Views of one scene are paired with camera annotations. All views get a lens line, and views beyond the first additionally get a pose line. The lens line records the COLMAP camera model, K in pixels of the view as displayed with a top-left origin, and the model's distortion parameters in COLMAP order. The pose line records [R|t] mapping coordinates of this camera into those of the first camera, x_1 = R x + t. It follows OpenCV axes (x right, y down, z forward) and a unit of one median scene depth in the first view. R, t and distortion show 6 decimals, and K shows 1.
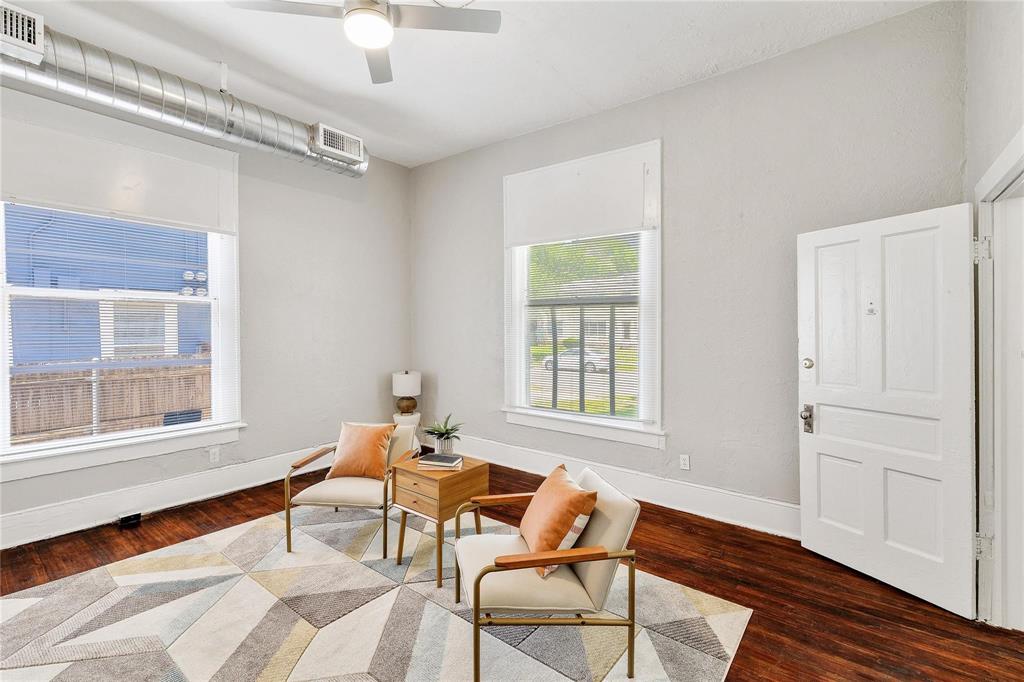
lens RADIAL K [[457.0, 0, 506.4], [0, 457.0, 333.3], [0, 0, 1]] dist [0.000896, -0.000013]
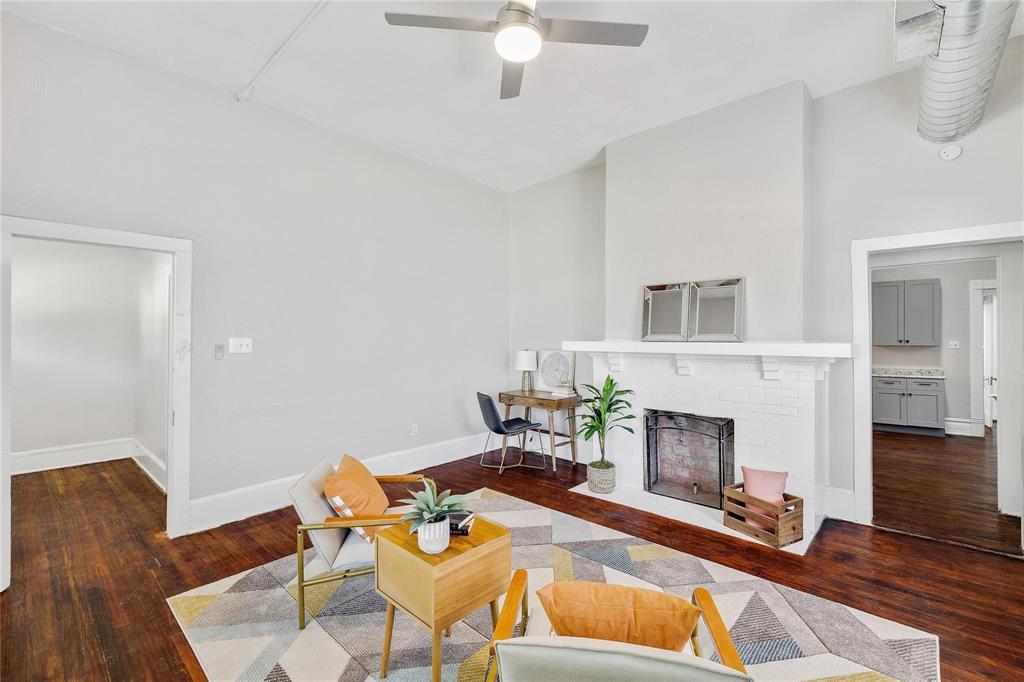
lens RADIAL K [[445.2, 0, 508.9], [0, 445.2, 333.3], [0, 0, 1]] dist [0.001088, 0.000244]
pose [[-0.998212, 0.003189, 0.059693, -0.262766], [0.003046, 0.999992, -0.002487, -0.018430], [-0.059700, -0.002301, -0.998214, 1.539687]]
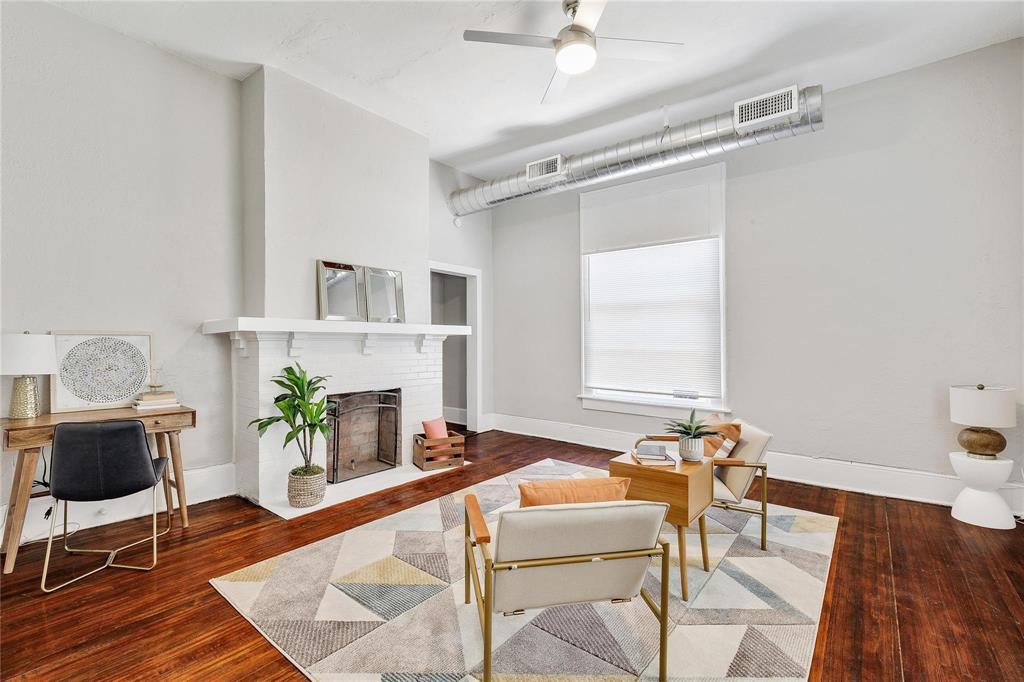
lens RADIAL K [[445.2, 0, 508.9], [0, 445.2, 333.3], [0, 0, 1]] dist [0.001088, 0.000244]
pose [[-0.007353, -0.008530, -0.999937, 0.647931], [-0.009381, 0.999920, -0.008461, 0.044358], [0.999929, 0.009318, -0.007432, 0.661029]]
